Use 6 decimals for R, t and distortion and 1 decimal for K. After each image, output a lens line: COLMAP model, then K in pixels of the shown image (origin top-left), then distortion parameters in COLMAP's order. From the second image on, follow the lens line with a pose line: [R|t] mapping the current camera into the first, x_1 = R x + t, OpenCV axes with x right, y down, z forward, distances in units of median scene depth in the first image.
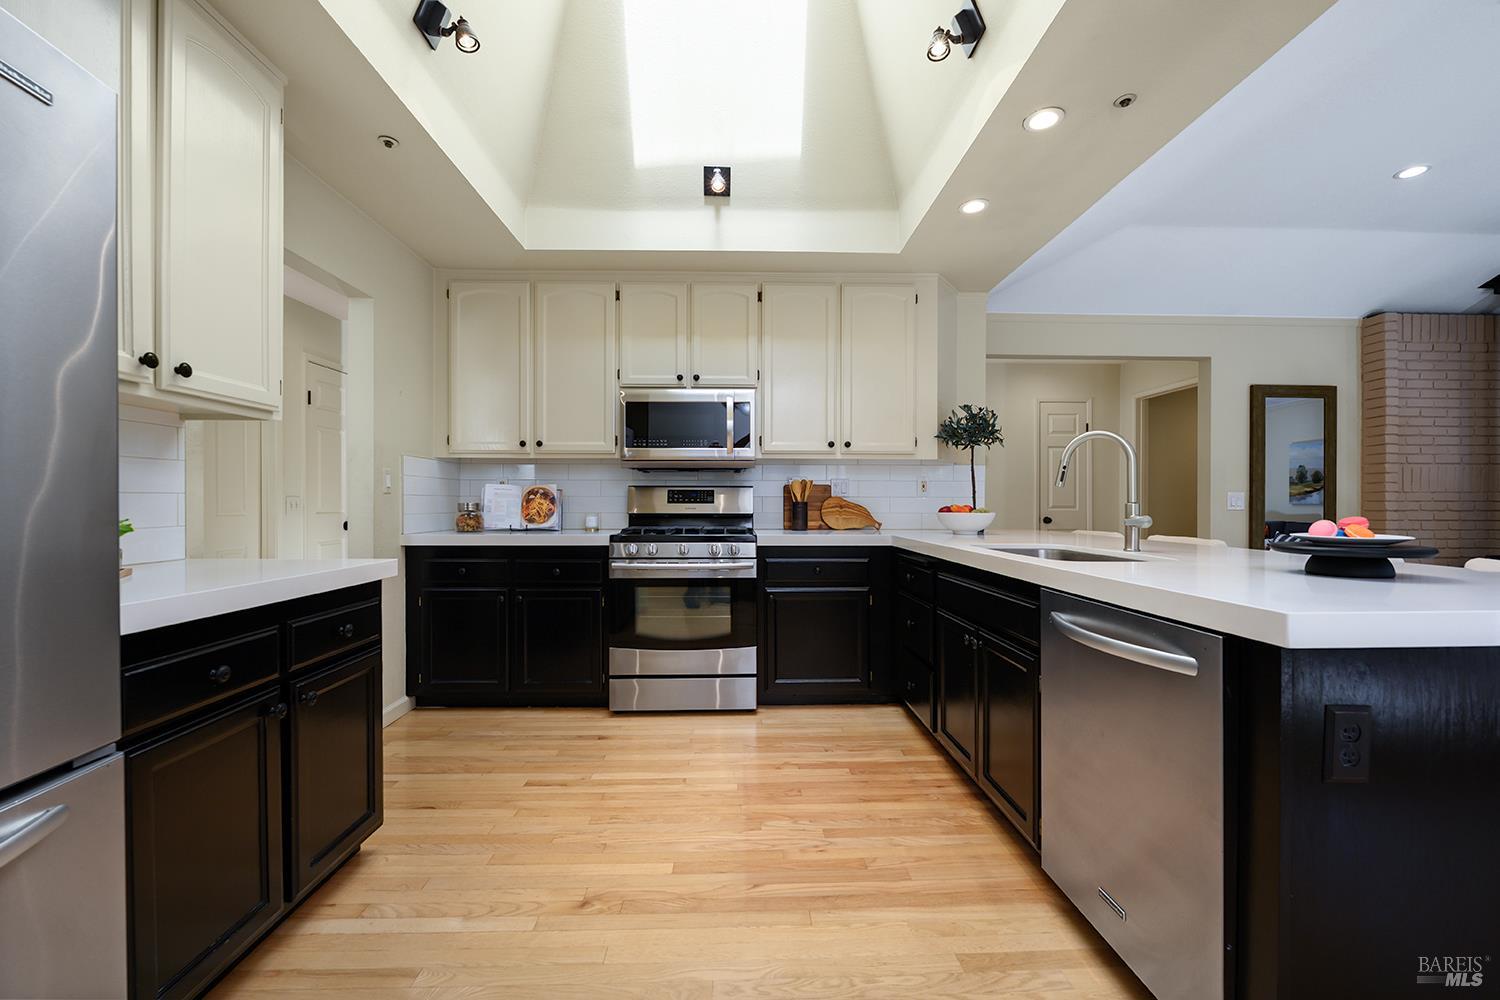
lens RADIAL K [[595.4, 0, 751.0], [0, 595.4, 505.8], [0, 0, 1]] dist [-0.003533, -0.000134]
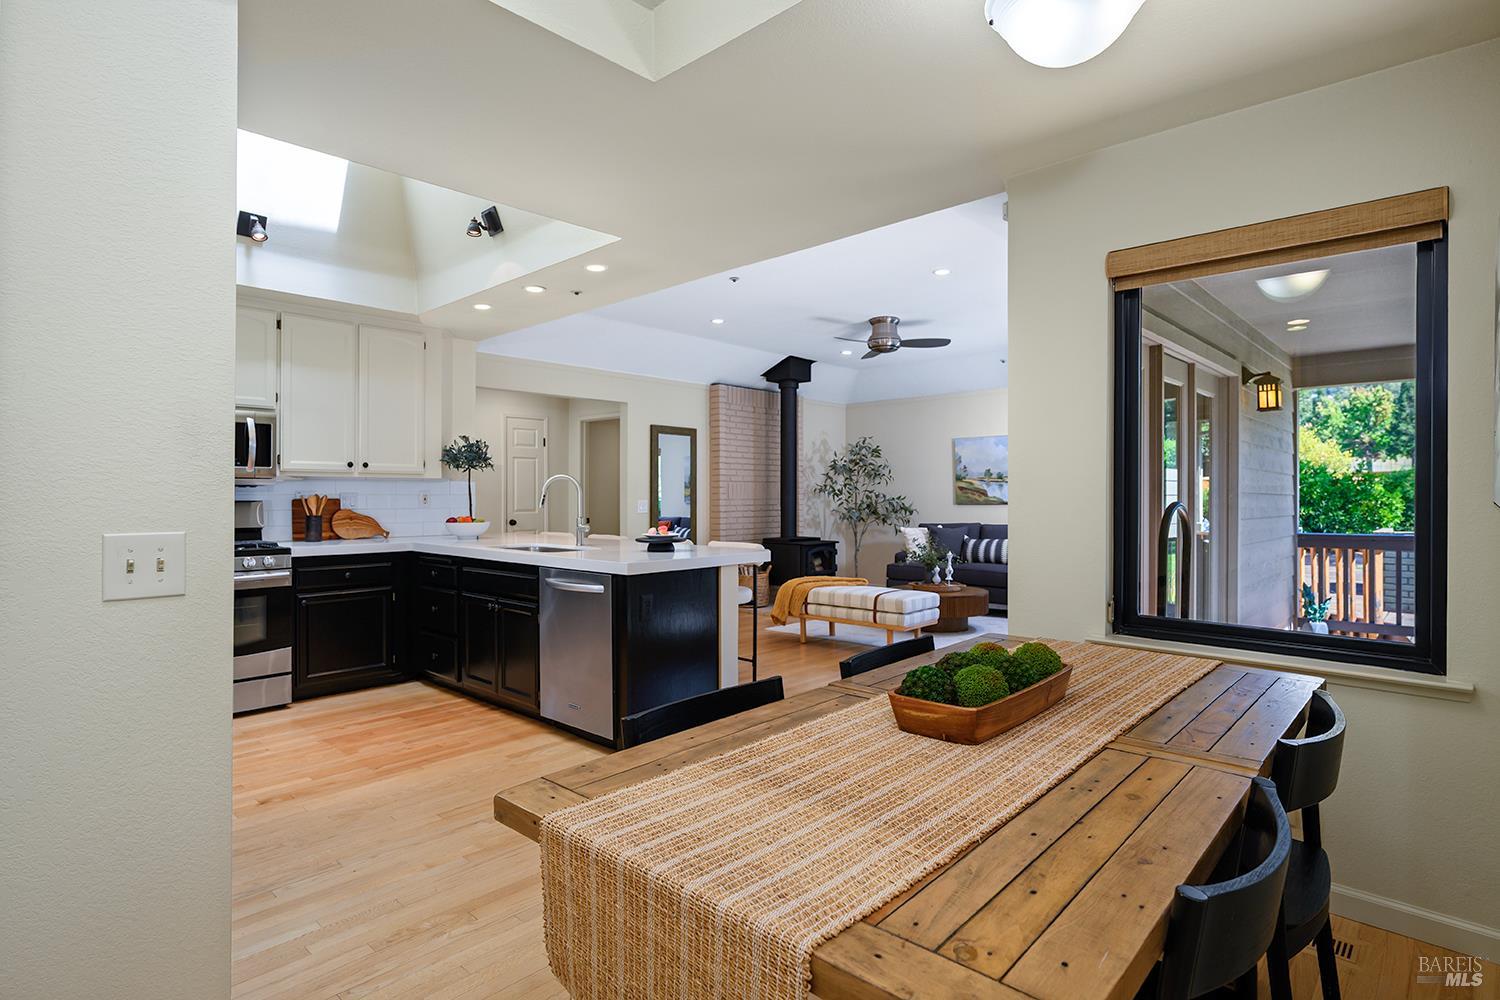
lens RADIAL K [[772.5, 0, 750.0], [0, 772.5, 500.0], [0, 0, 1]] dist [-0.001483, -0.000372]
pose [[0.701754, -0.005988, 0.712394, -0.380969], [0.003140, 0.999981, 0.005312, -0.041223], [-0.712412, -0.001491, 0.701760, -0.578167]]
